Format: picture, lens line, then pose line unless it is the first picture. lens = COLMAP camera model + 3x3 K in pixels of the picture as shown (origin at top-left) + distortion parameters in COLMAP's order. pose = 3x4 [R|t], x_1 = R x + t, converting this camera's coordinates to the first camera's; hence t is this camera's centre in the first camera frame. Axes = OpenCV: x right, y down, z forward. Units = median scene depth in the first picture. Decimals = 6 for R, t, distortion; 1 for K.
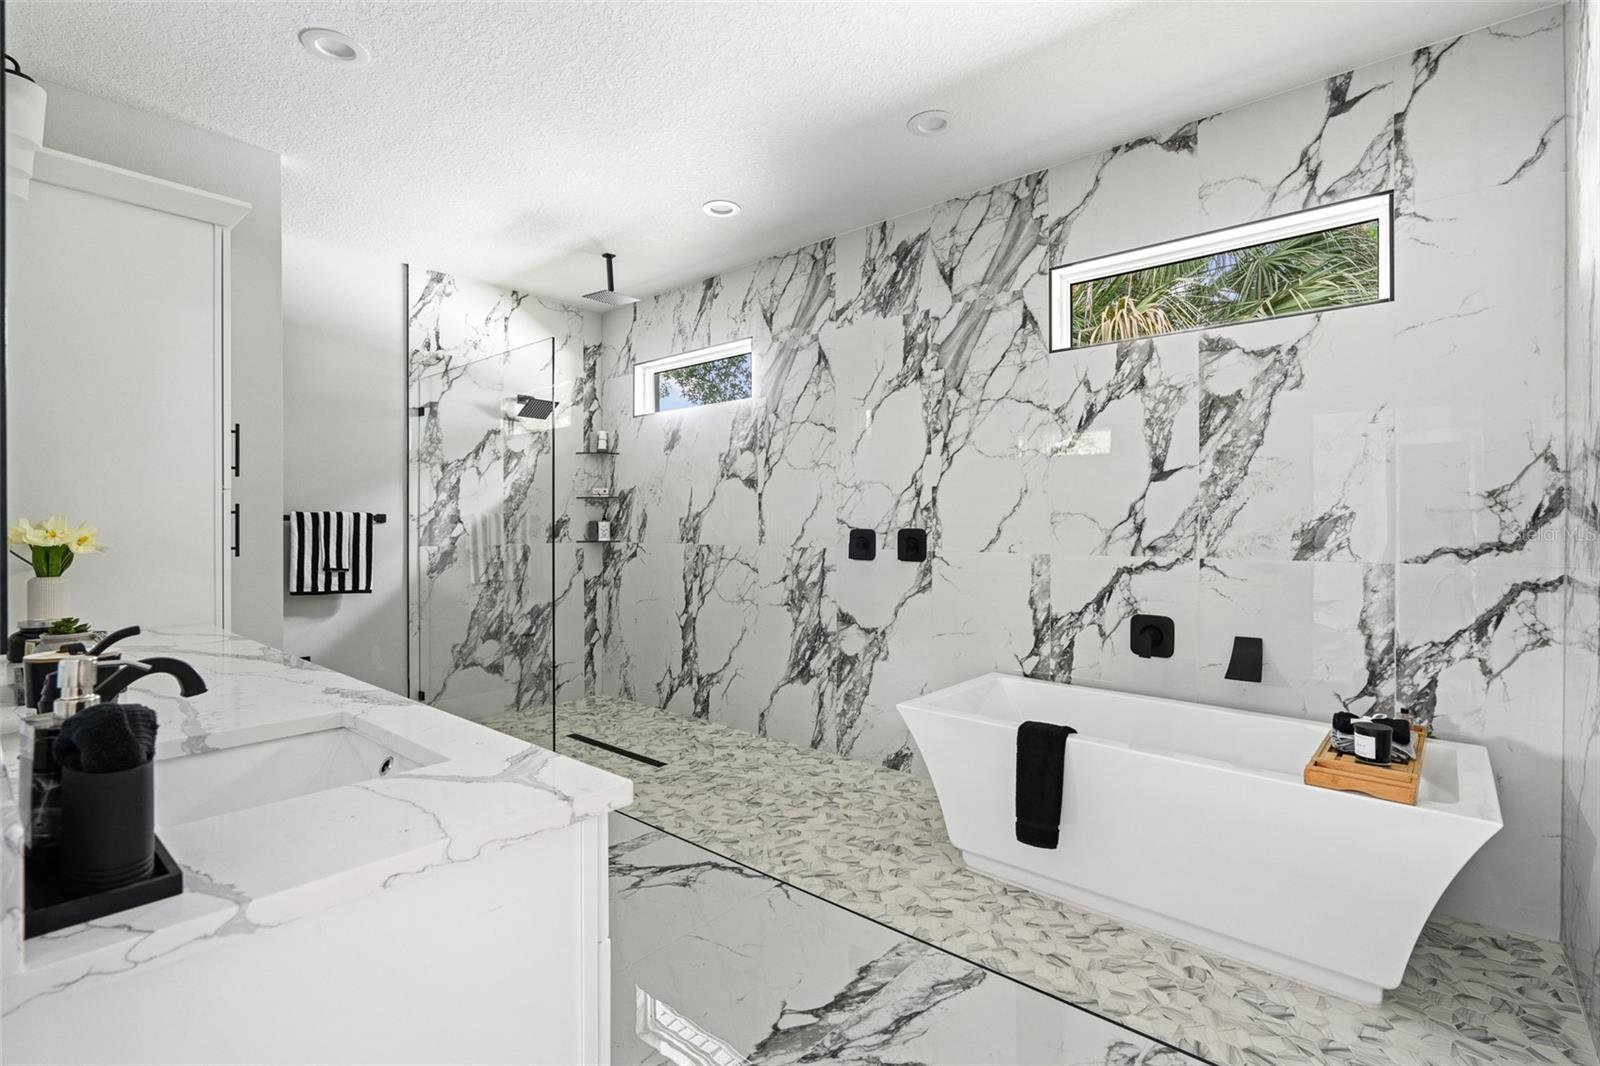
lens RADIAL K [[738.4, 0, 807.0], [0, 738.4, 527.4], [0, 0, 1]] dist [-0.004555, 0.002347]
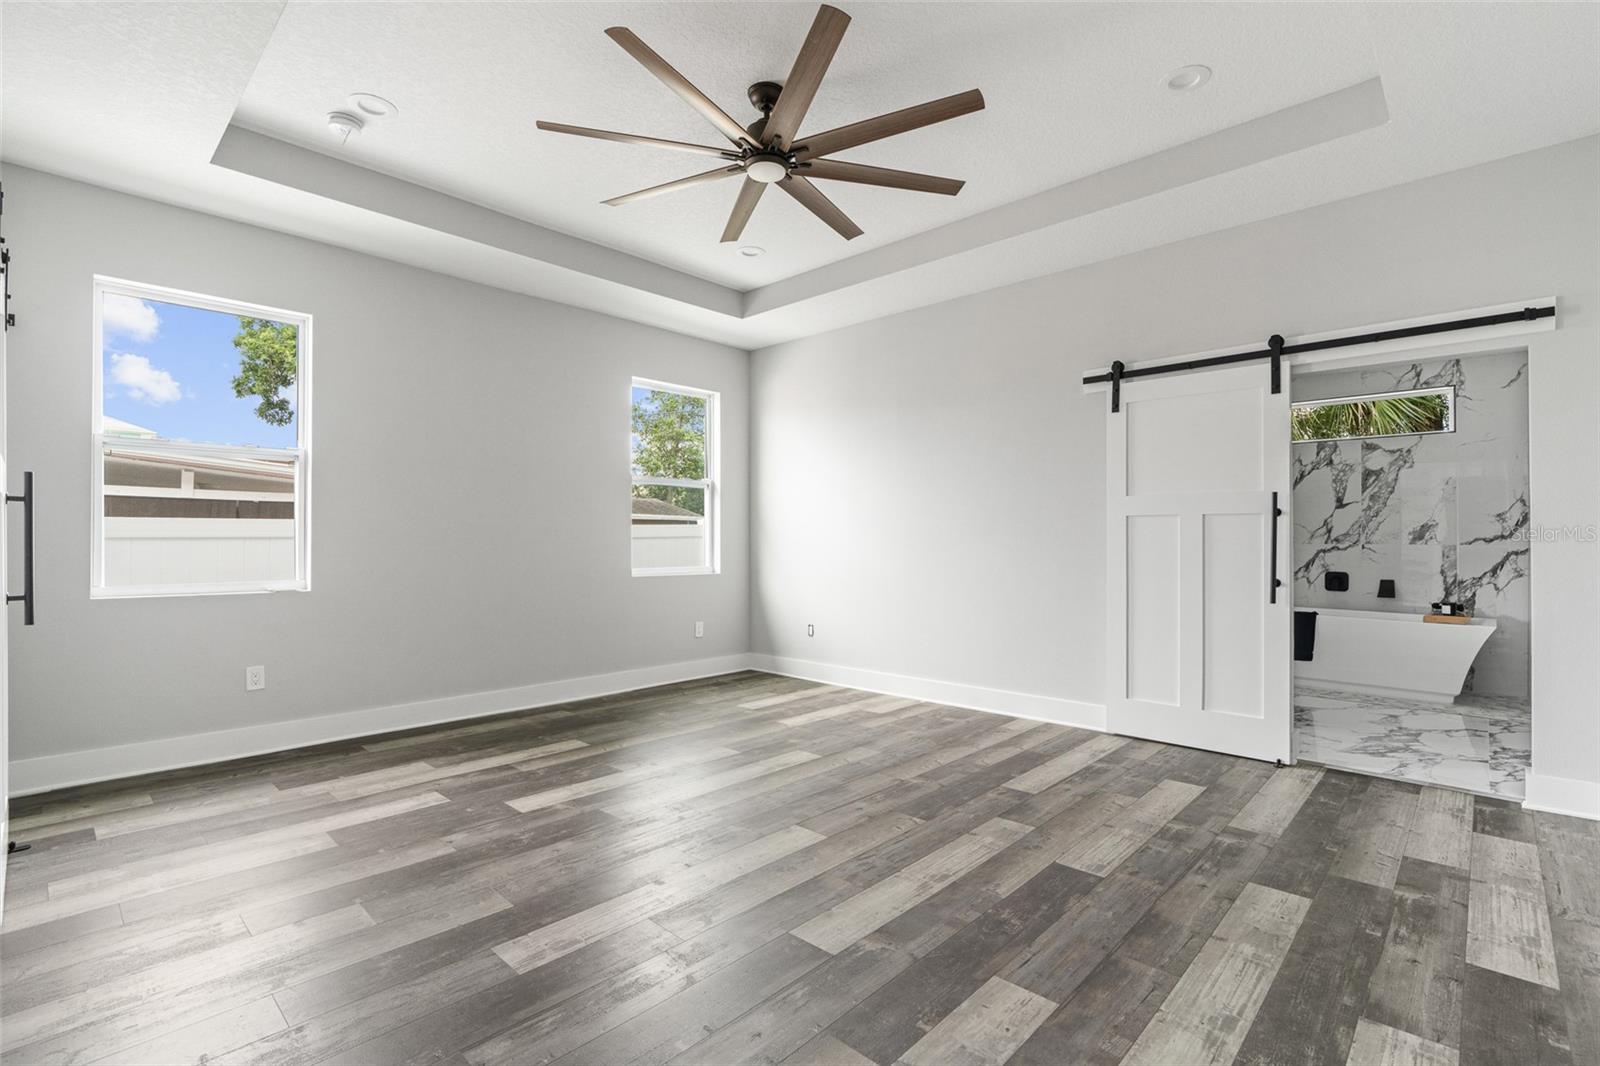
lens RADIAL K [[738.4, 0, 796.1], [0, 738.4, 538.7], [0, 0, 1]] dist [-0.004555, 0.002347]
pose [[0.998778, -0.006042, -0.049043, -1.075778], [0.006176, 0.999978, 0.002582, 0.009691], [0.049026, -0.002881, 0.998793, -1.309770]]
